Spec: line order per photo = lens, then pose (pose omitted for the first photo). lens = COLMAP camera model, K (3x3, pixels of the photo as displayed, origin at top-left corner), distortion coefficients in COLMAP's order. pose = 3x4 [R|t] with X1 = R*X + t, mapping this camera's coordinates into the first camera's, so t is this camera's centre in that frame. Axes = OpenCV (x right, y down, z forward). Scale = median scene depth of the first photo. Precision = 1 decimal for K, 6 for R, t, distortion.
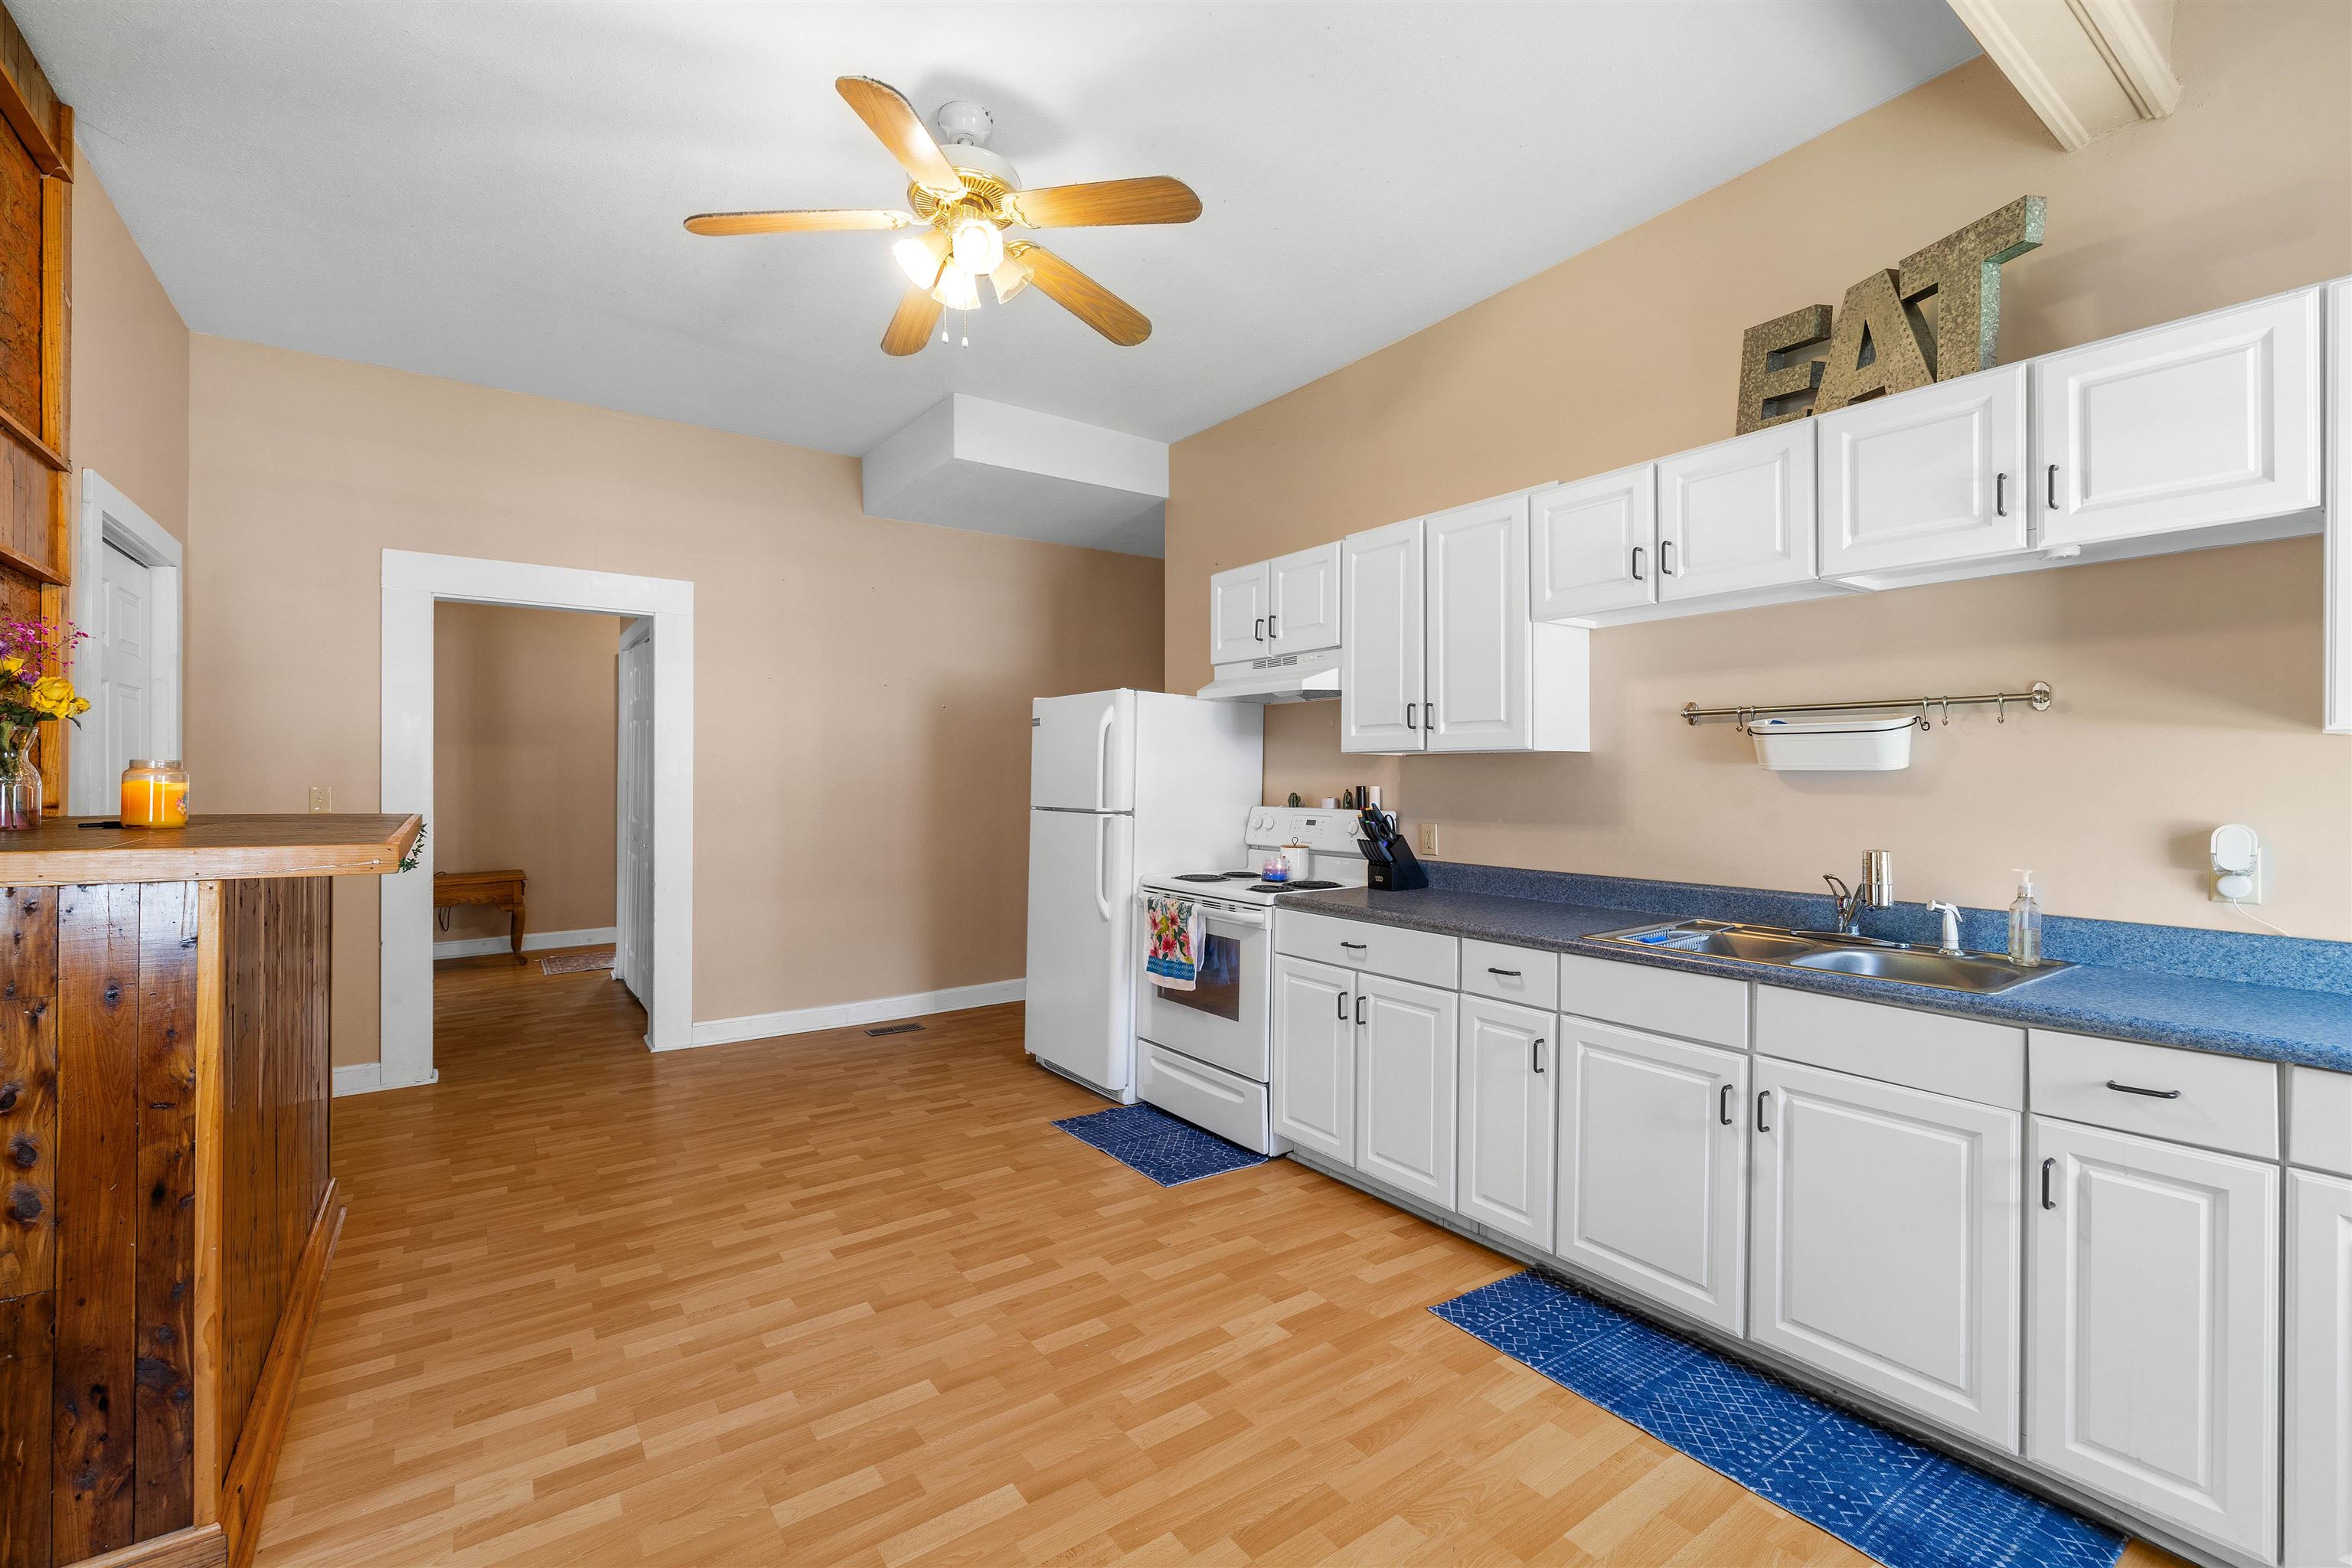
lens RADIAL K [[993.0, 0, 1175.6], [0, 993.0, 778.3], [0, 0, 1]] dist [-0.000139, 0.000343]
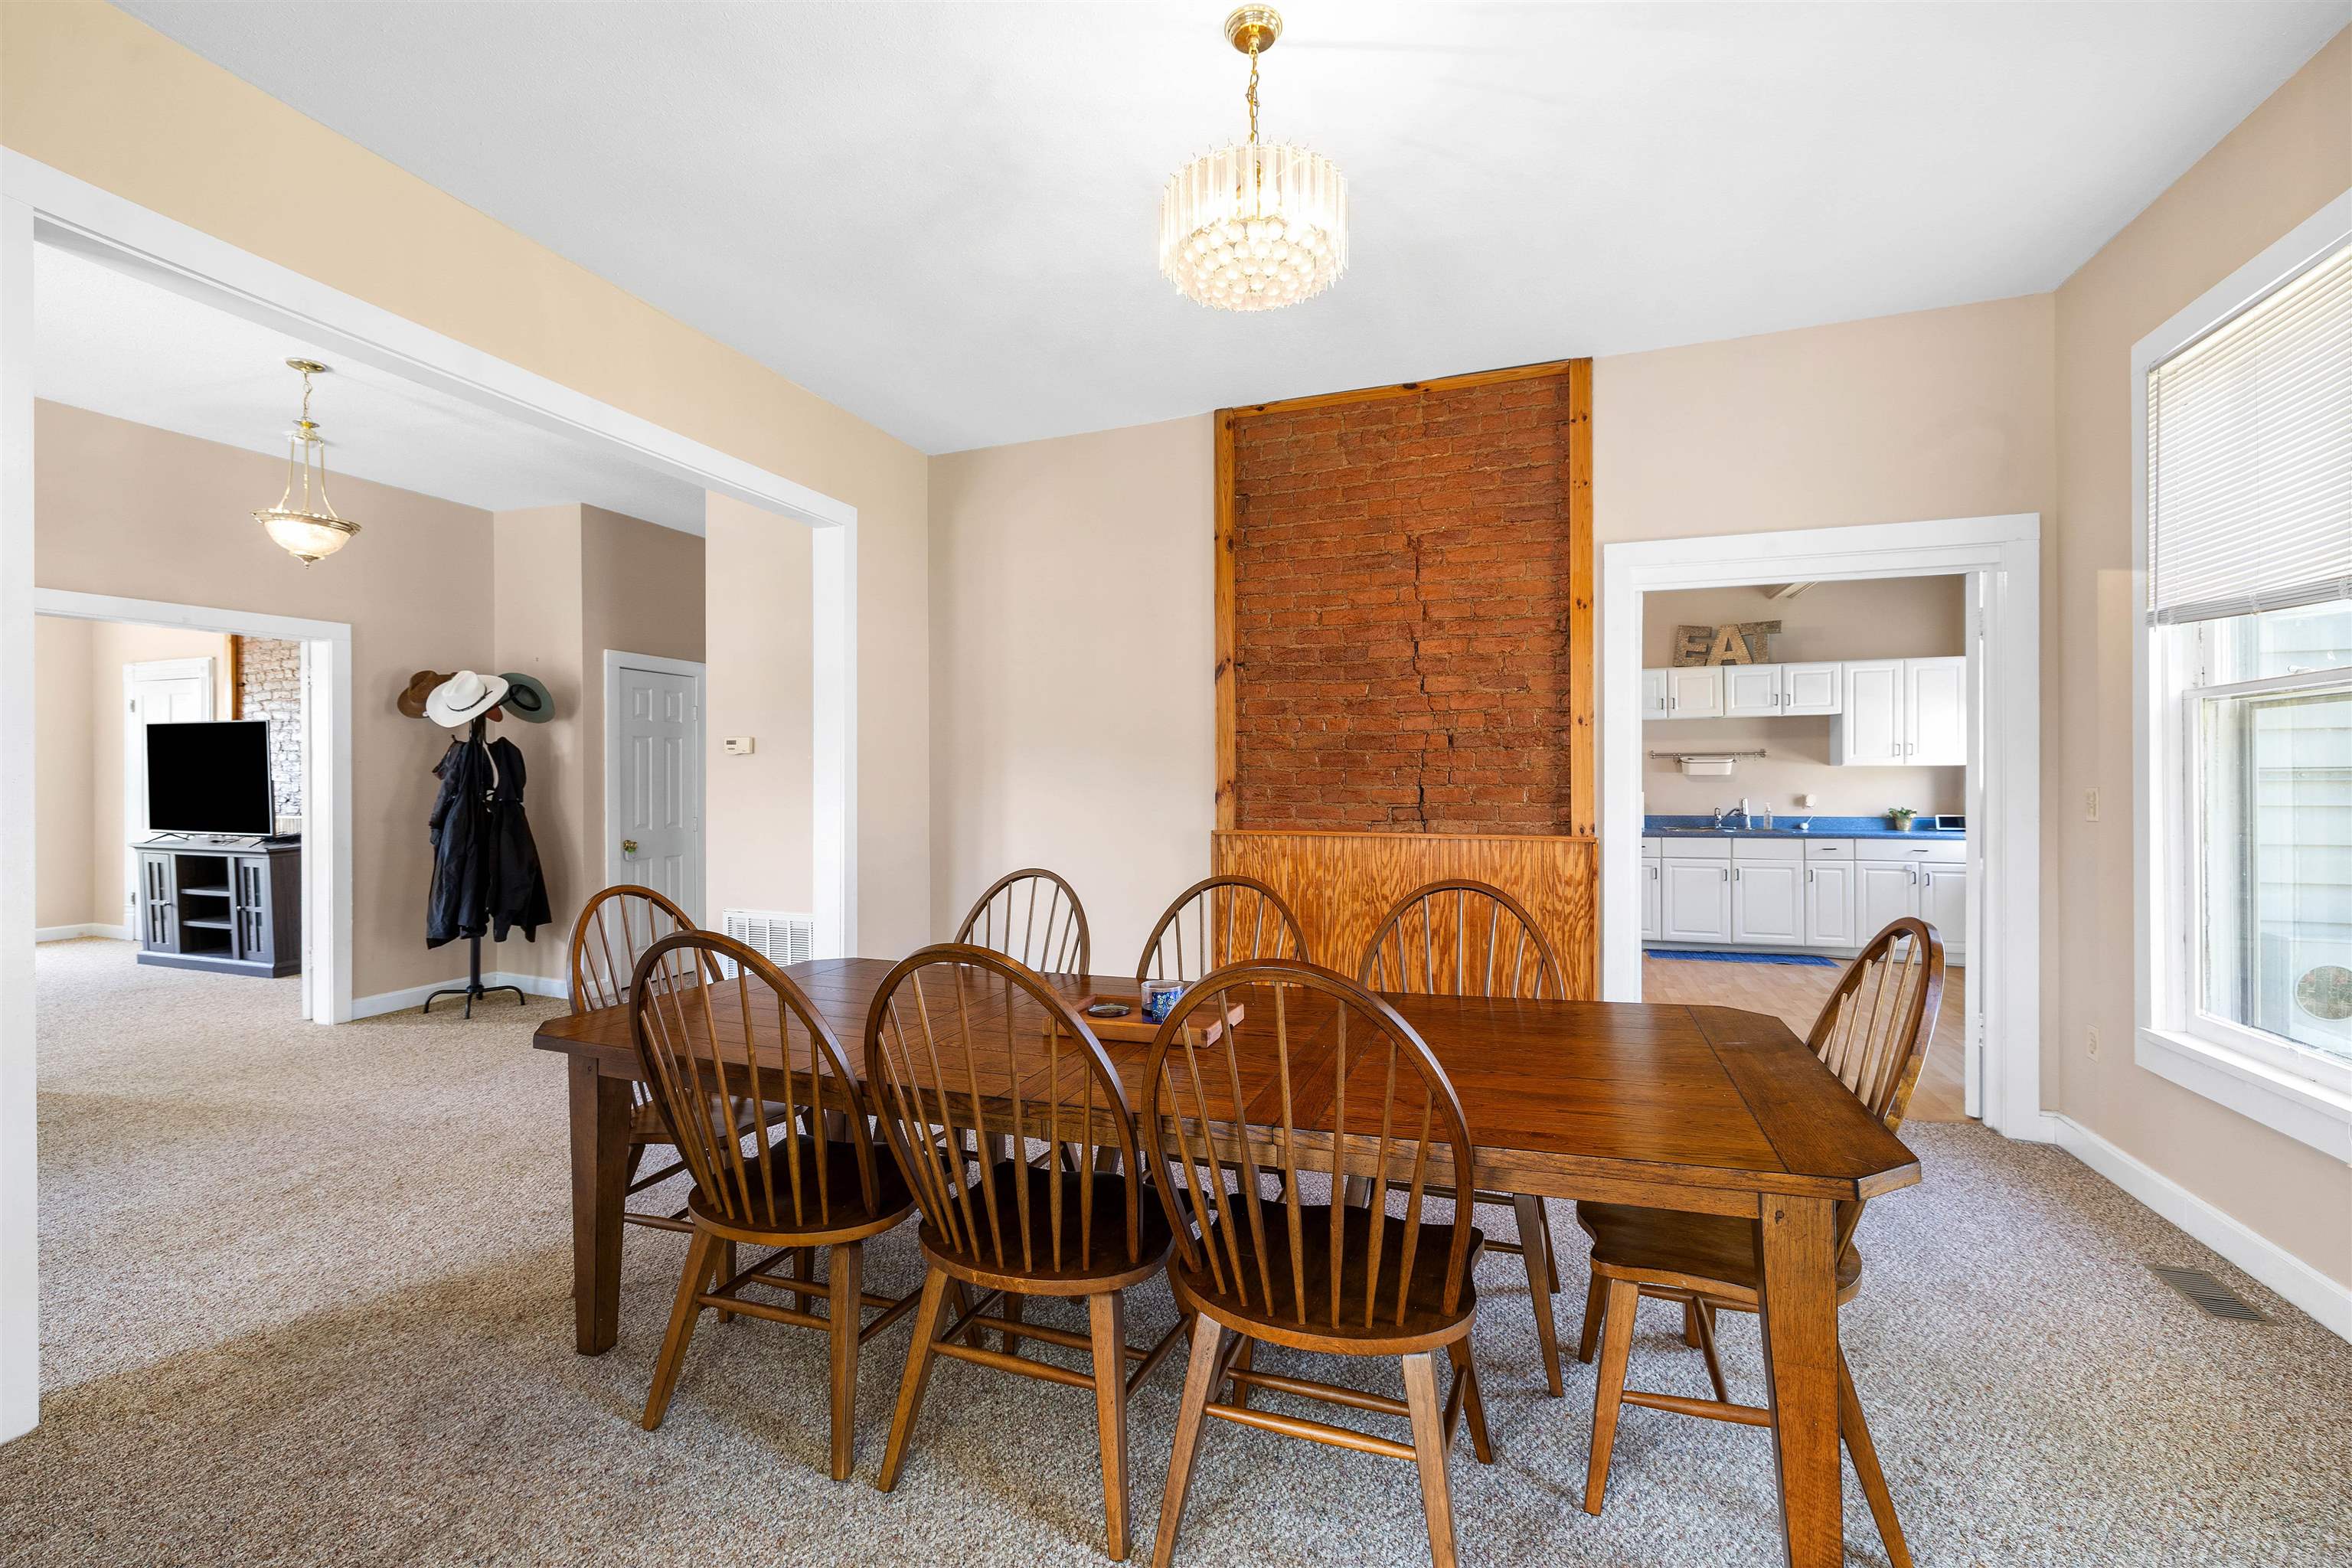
lens RADIAL K [[1004.9, 0, 1169.7], [0, 1004.9, 778.3], [0, 0, 1]] dist [0.001449, 0.000352]
pose [[0.819348, -0.006246, 0.573263, -2.318748], [0.008729, 0.999961, -0.001581, -0.007100], [-0.573231, 0.006299, 0.819370, -0.560741]]
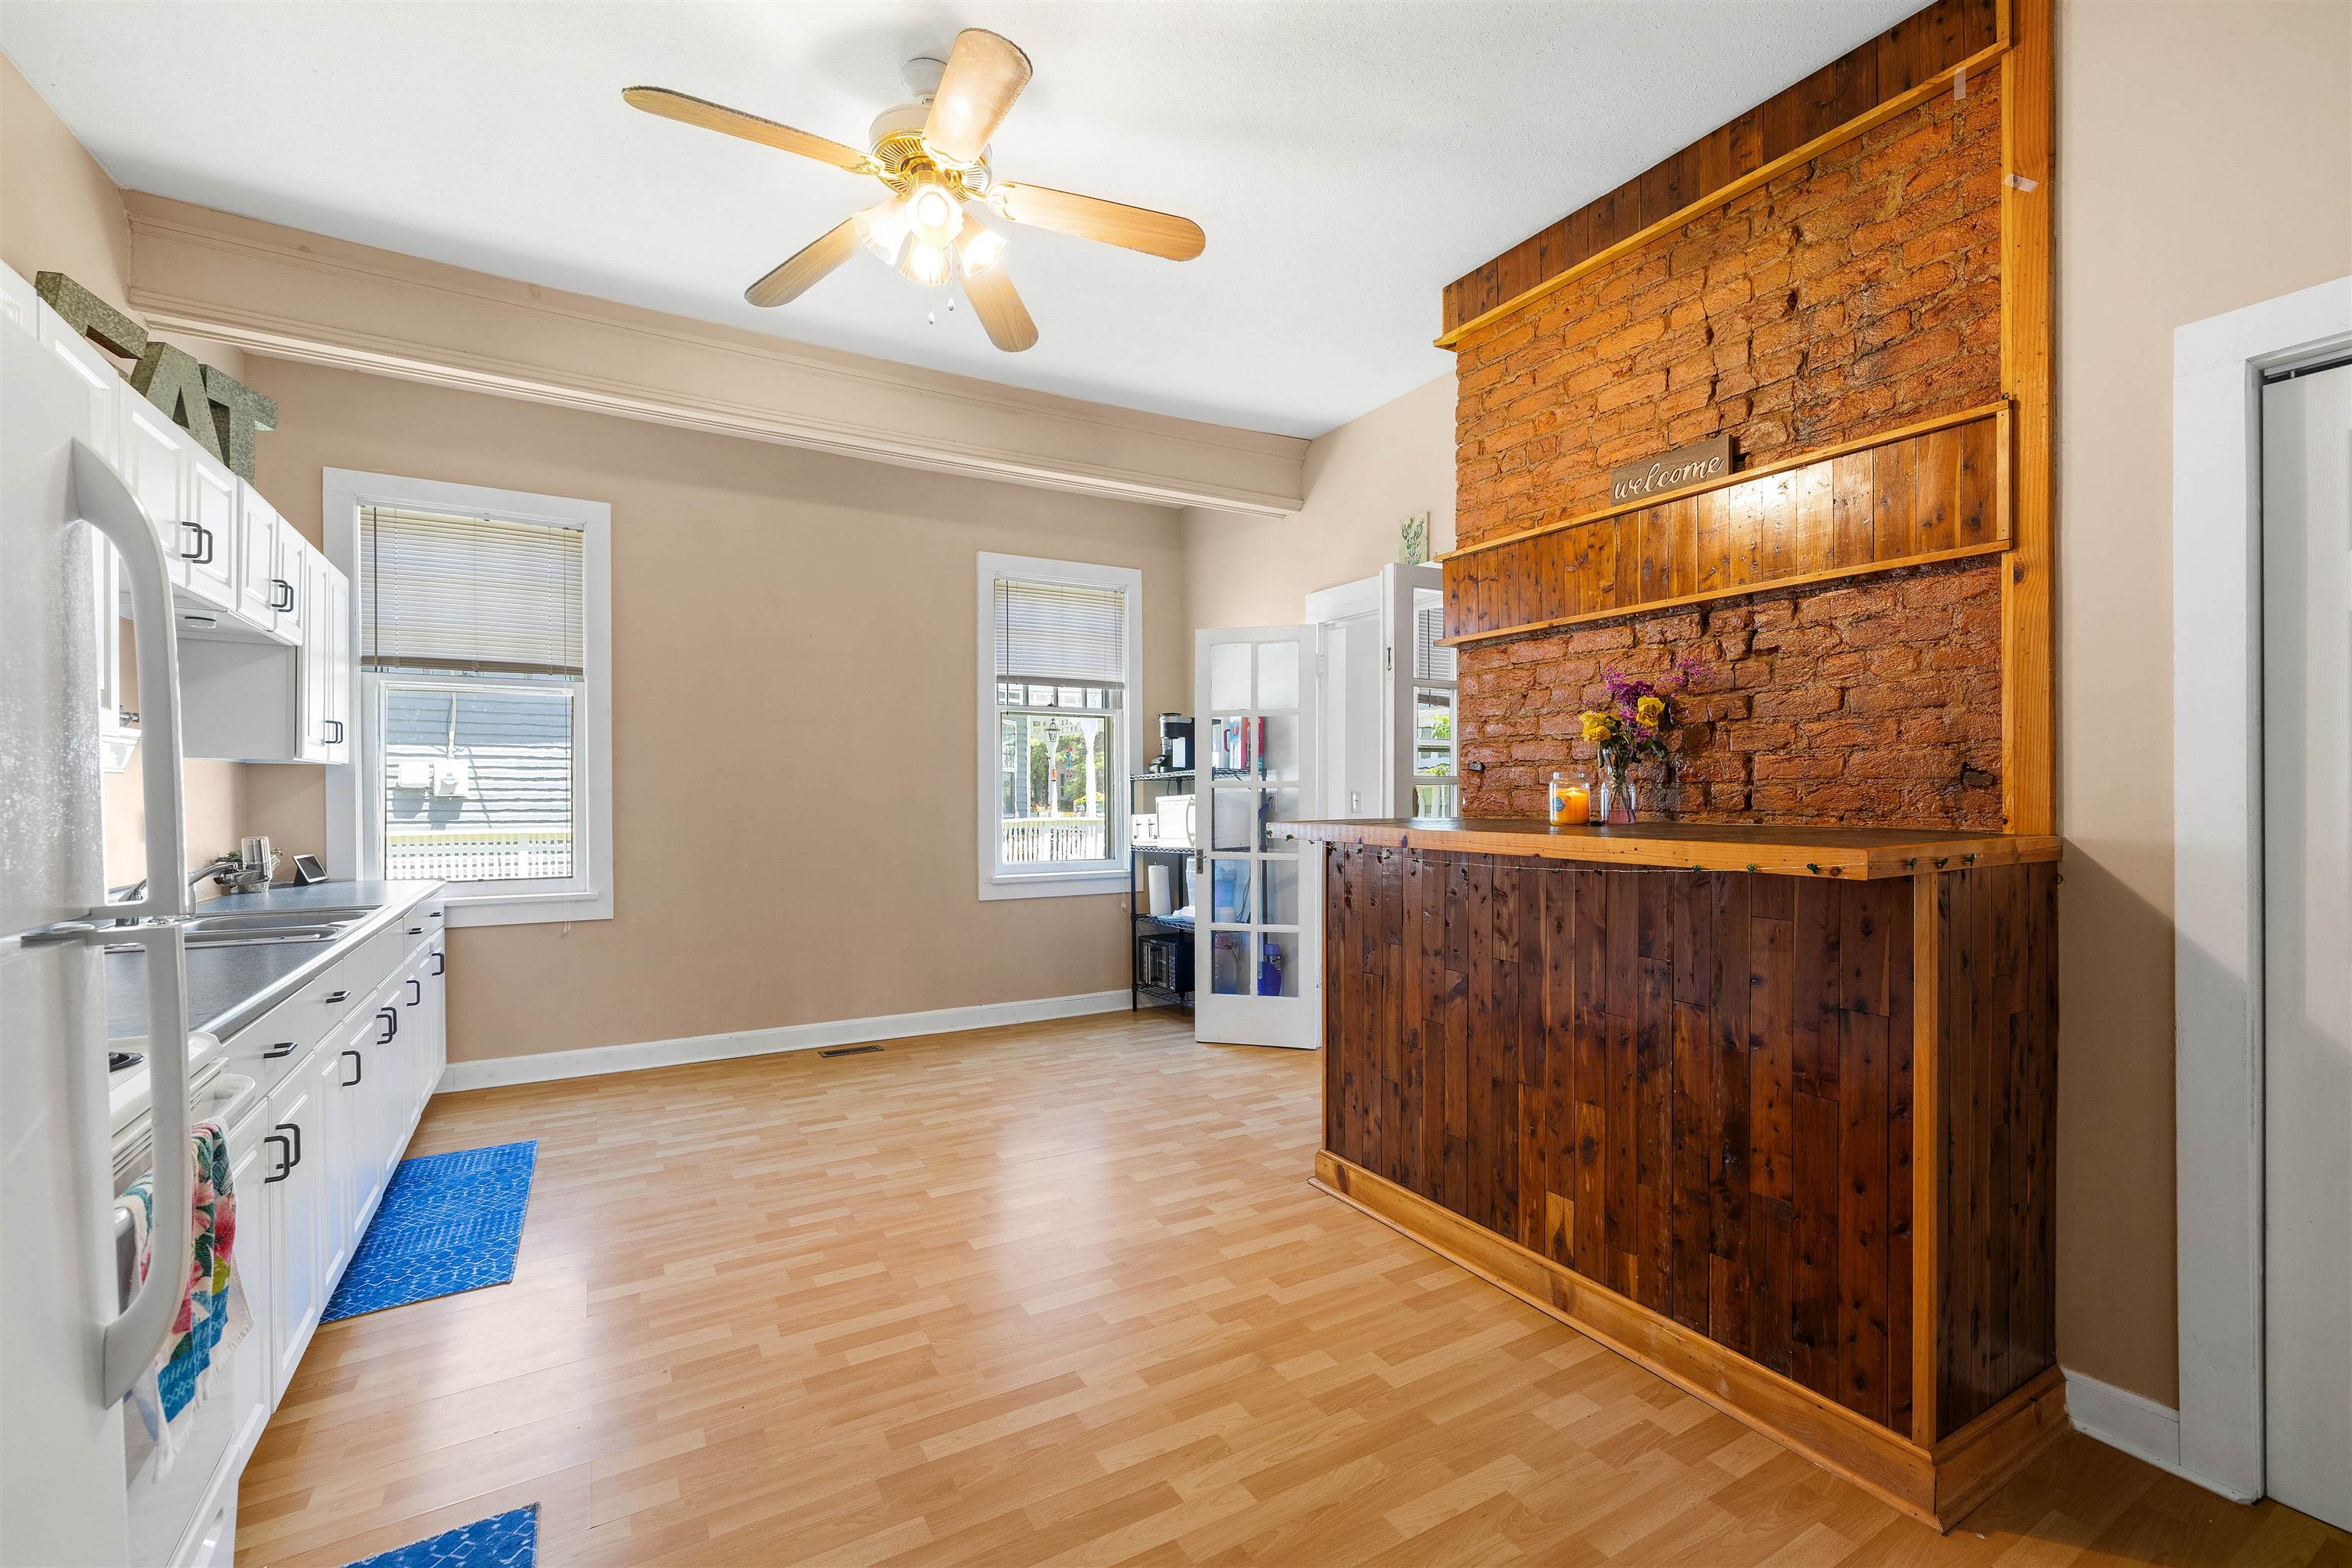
lens RADIAL K [[988.9, 0, 1168.3], [0, 988.9, 782.8], [0, 0, 1]] dist [-0.001493, 0.000122]
pose [[-0.995817, -0.001474, 0.091358, -0.479499], [-0.001760, 0.999994, -0.003055, 0.002011], [-0.091353, -0.003203, -0.995813, 1.757357]]
